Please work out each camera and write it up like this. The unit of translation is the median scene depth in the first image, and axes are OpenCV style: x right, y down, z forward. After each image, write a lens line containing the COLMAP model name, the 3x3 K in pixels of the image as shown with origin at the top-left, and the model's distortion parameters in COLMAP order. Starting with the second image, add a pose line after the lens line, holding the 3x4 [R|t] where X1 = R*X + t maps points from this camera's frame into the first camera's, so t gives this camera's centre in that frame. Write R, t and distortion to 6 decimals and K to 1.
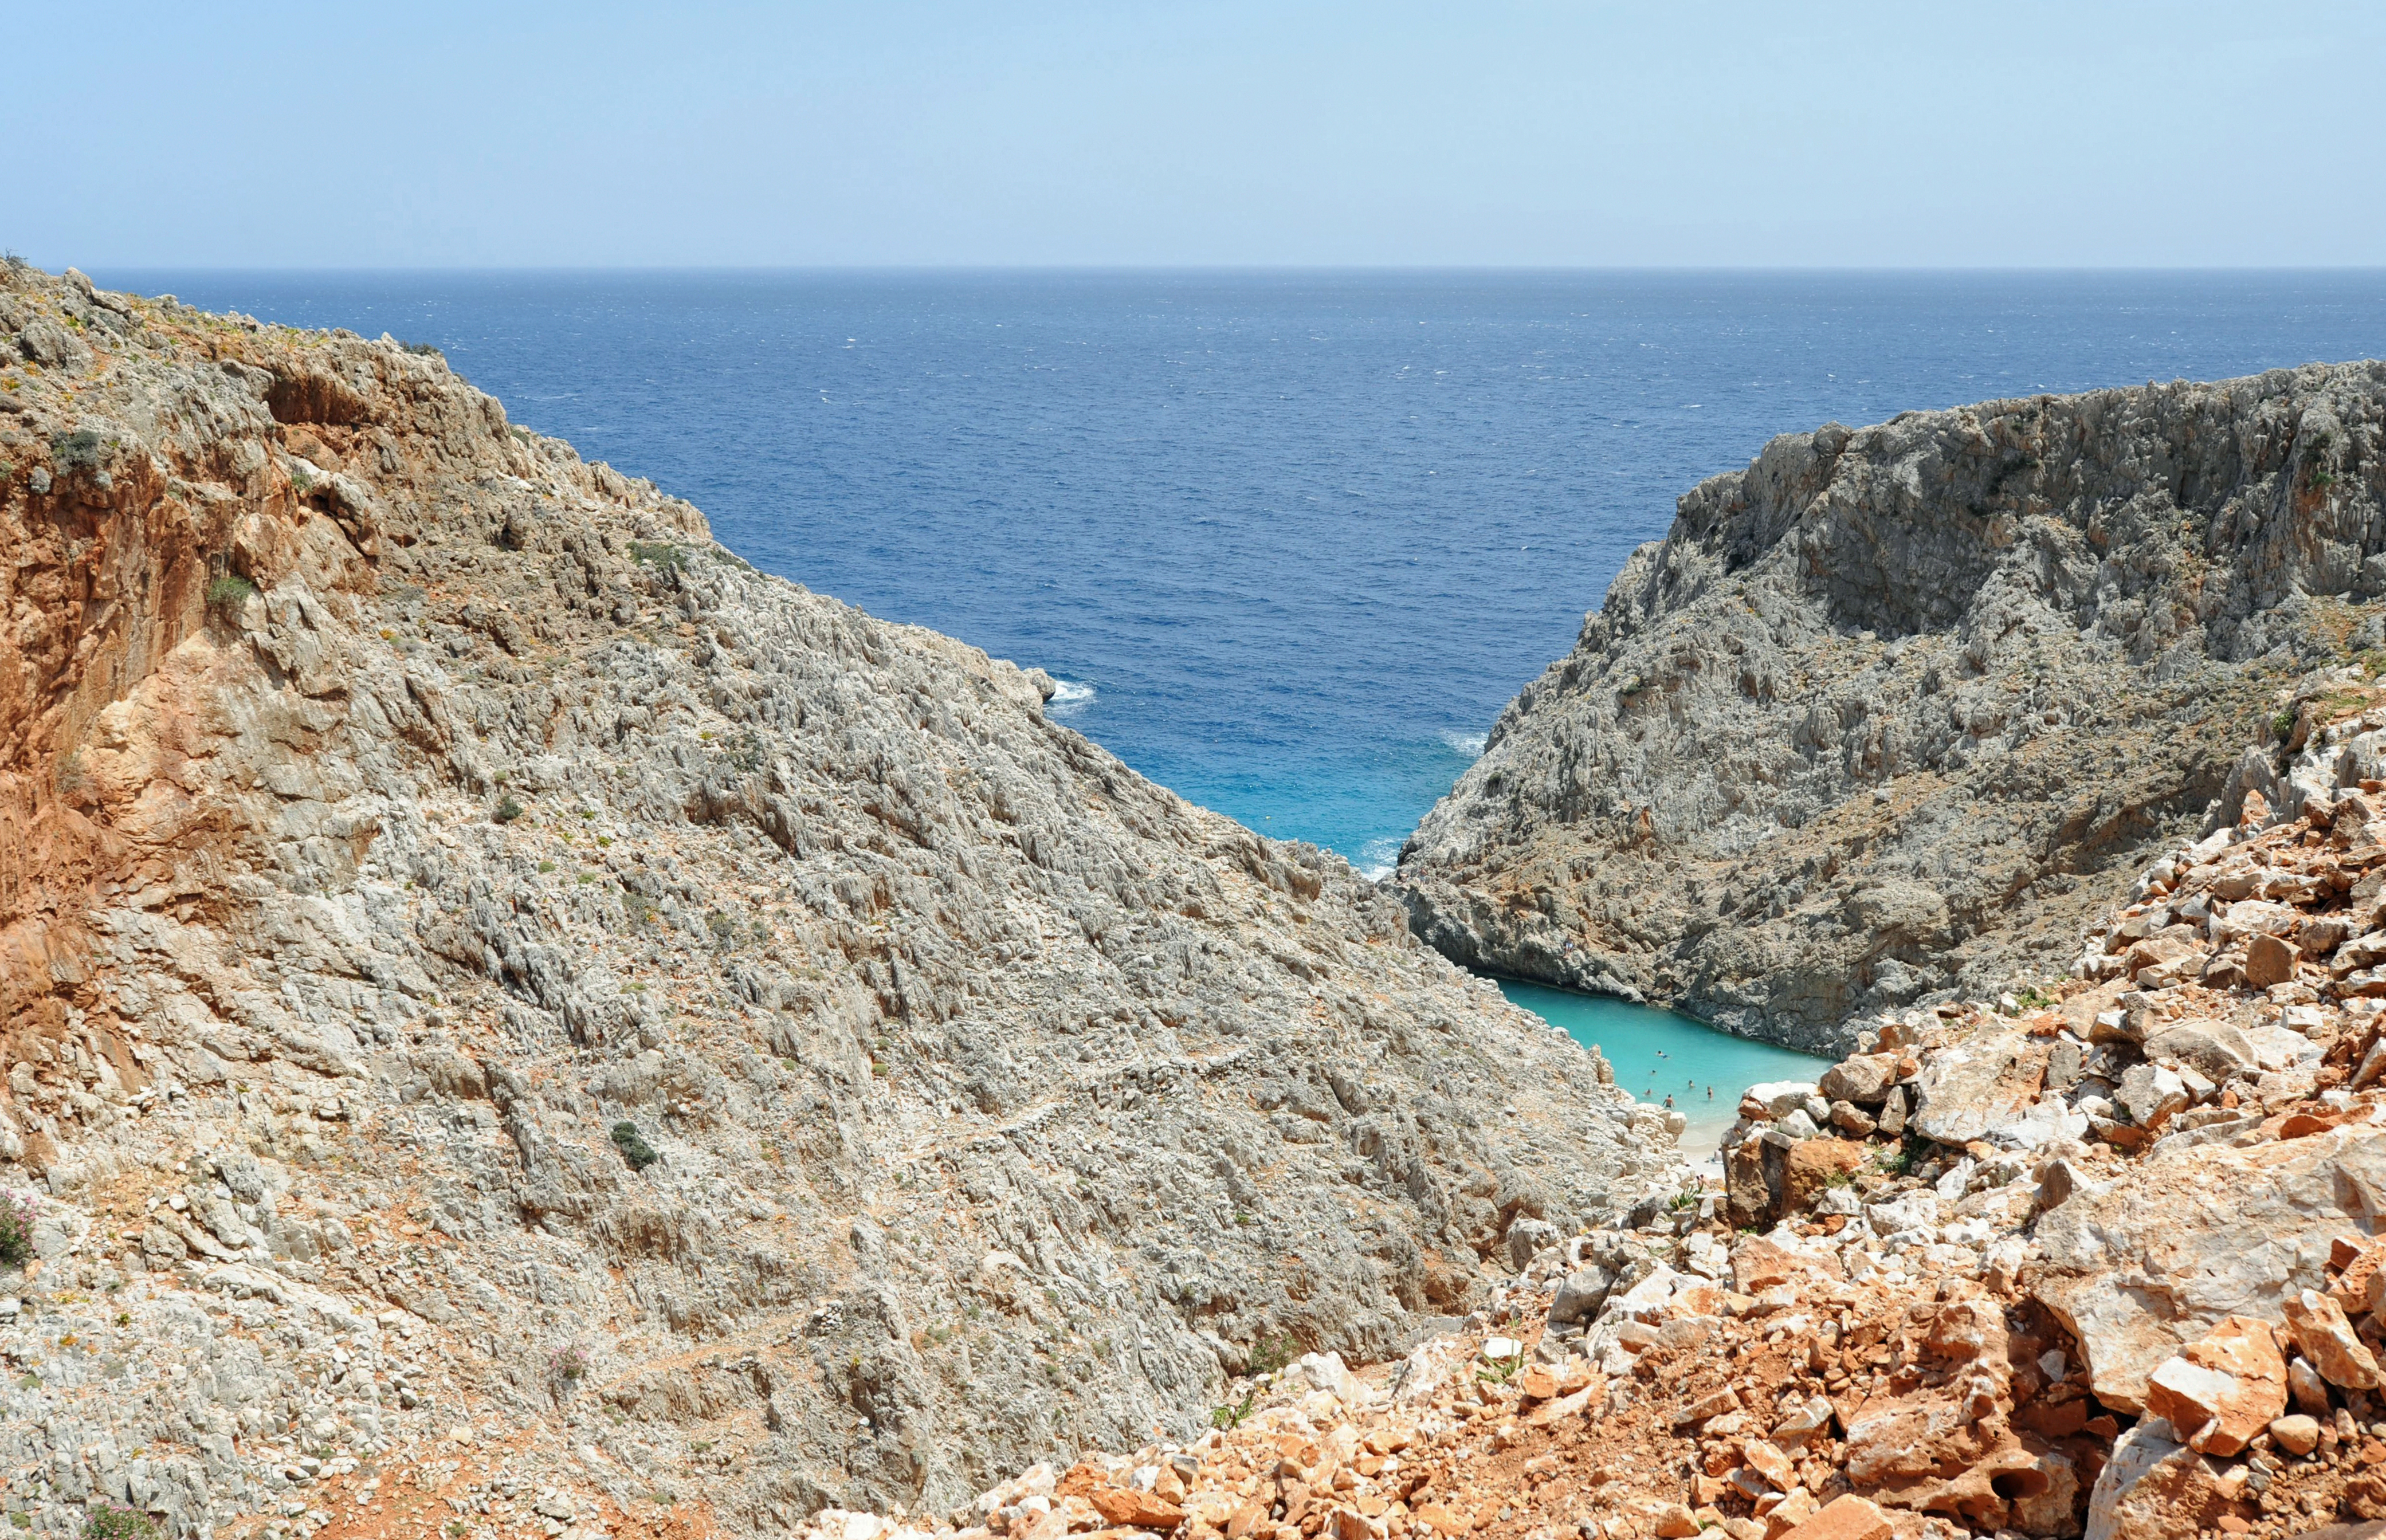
lens RADIAL K [[2341.5, 0, 1169.4], [0, 2341.5, 792.6], [0, 0, 1]] dist [-0.011076, 0.000000]
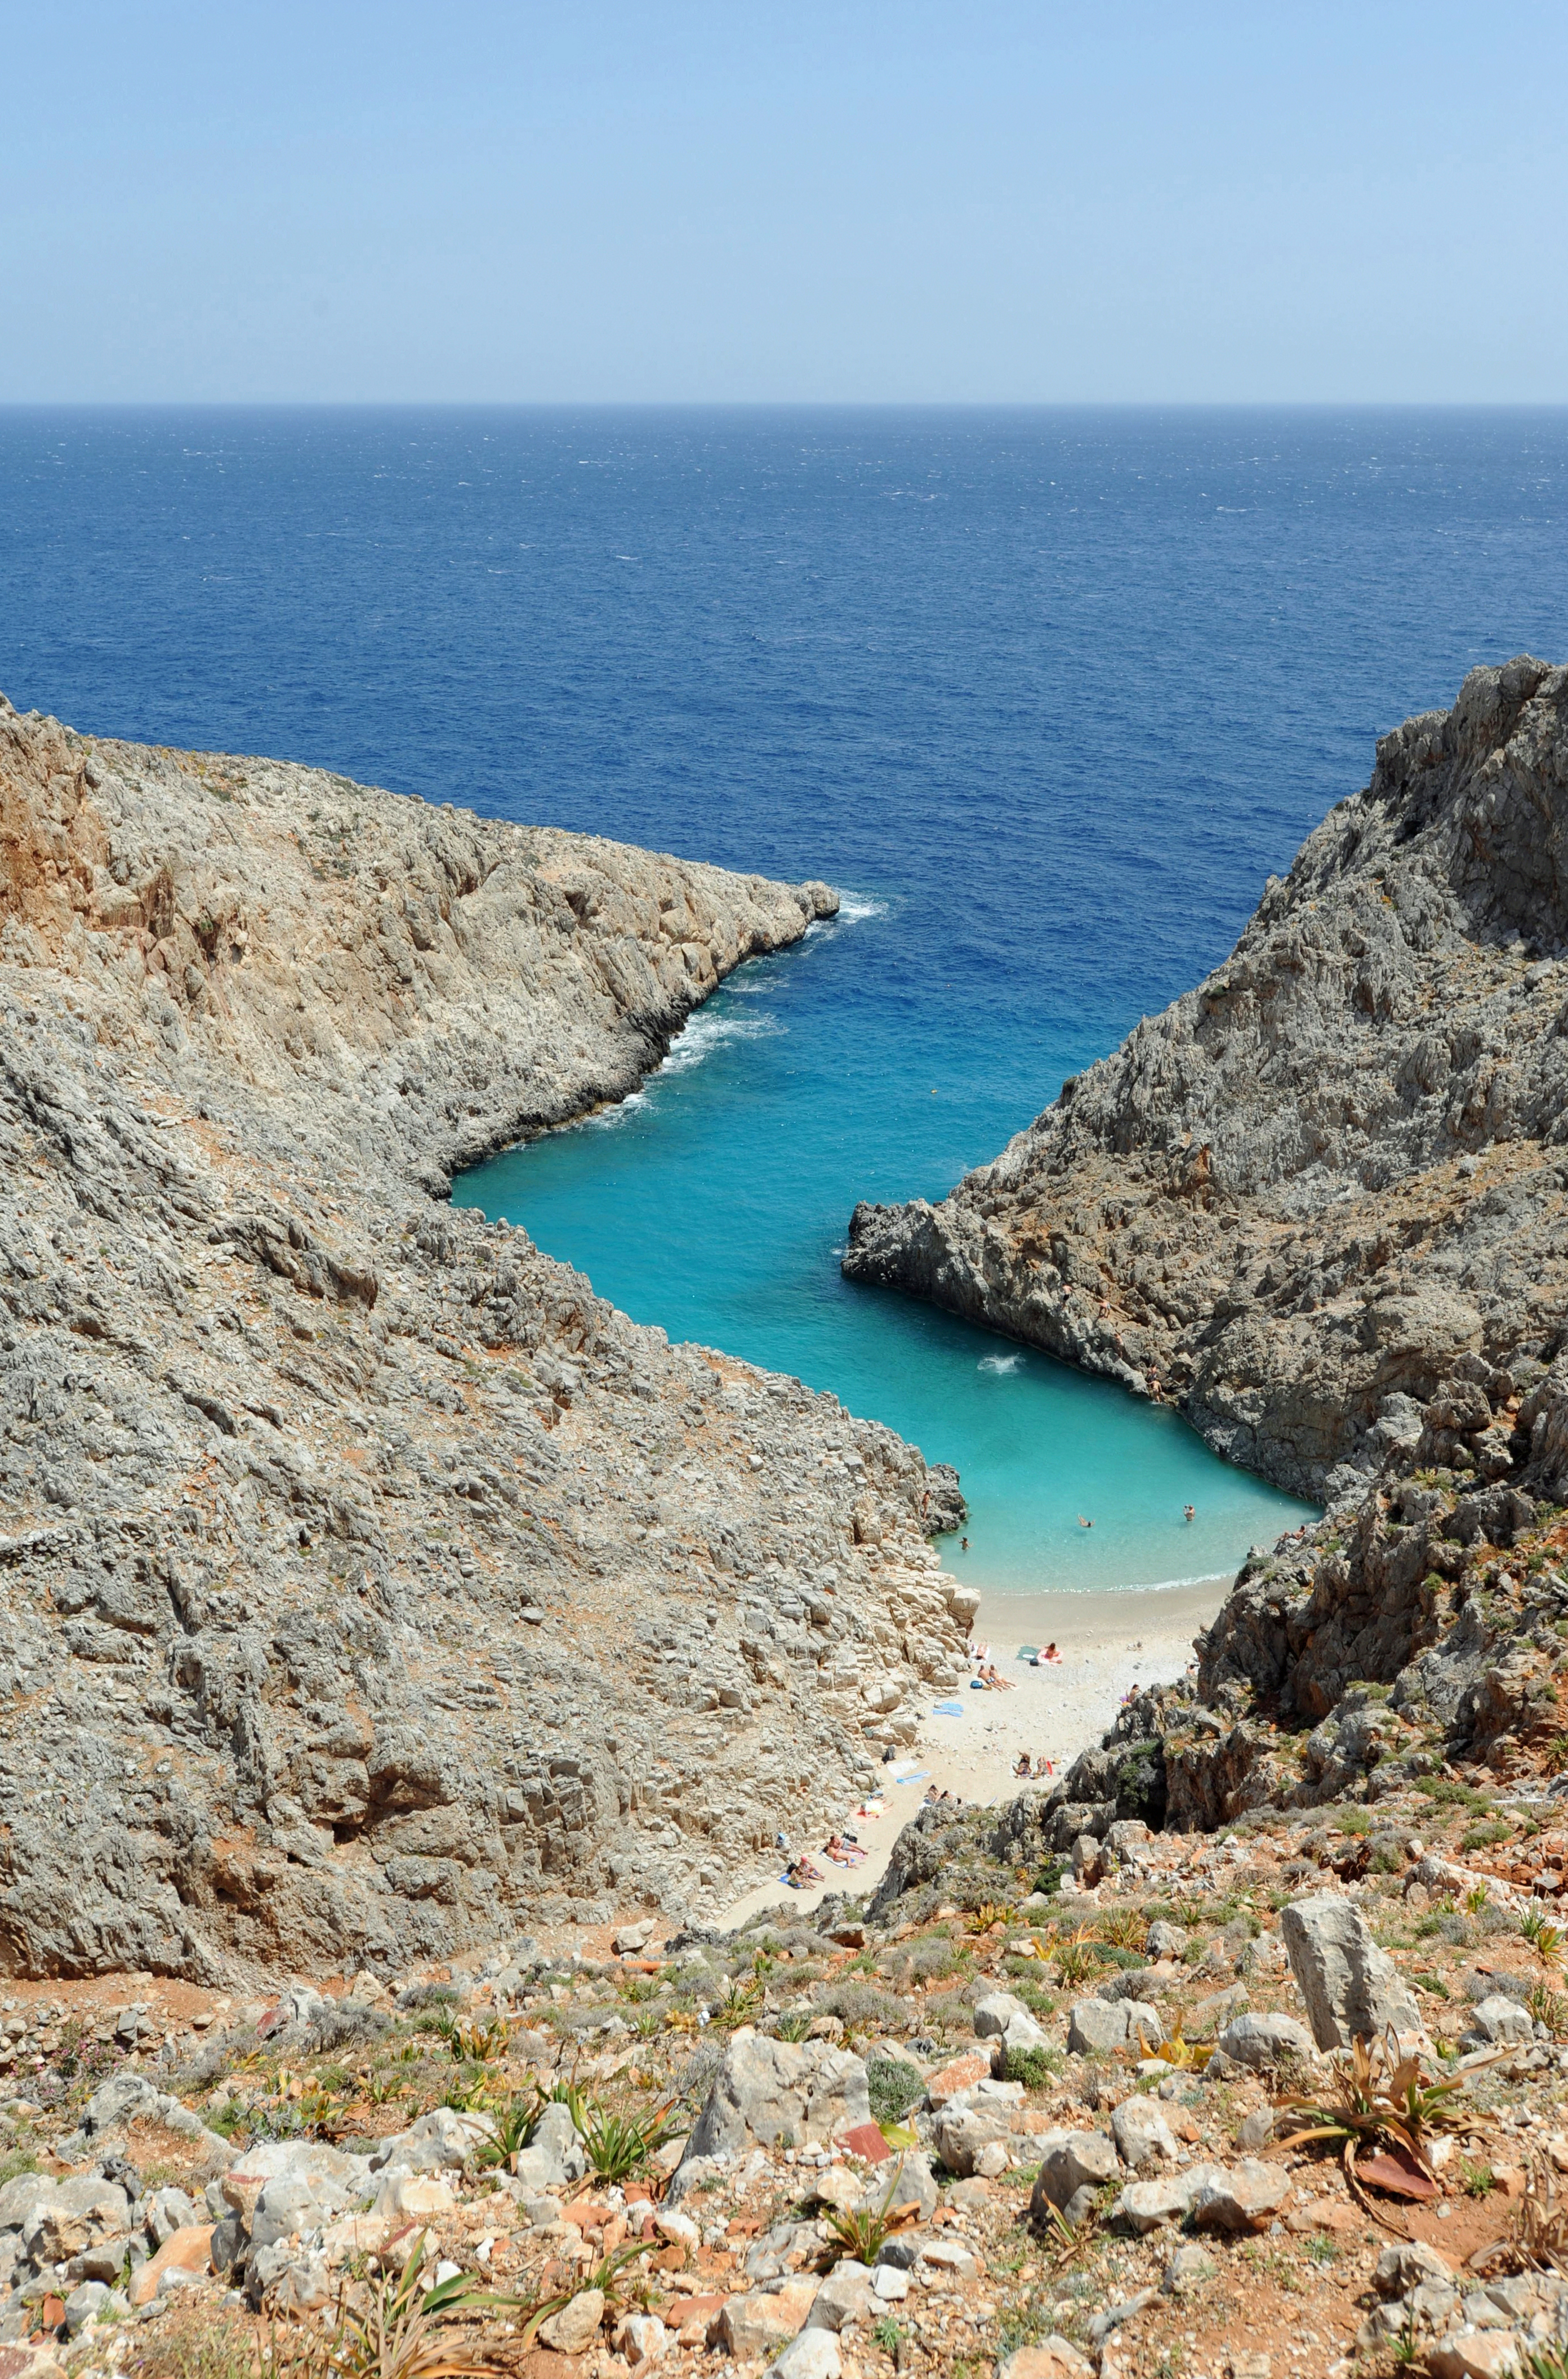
lens RADIAL K [[2281.8, 0, 801.6], [0, 2281.8, 1203.6], [0, 0, 1]] dist [-0.013858, 0.000000]
pose [[0.963227, 0.090742, -0.252901, 0.369468], [-0.060650, 0.990382, 0.124356, -0.085291], [0.261753, -0.104444, 0.959467, 0.300740]]
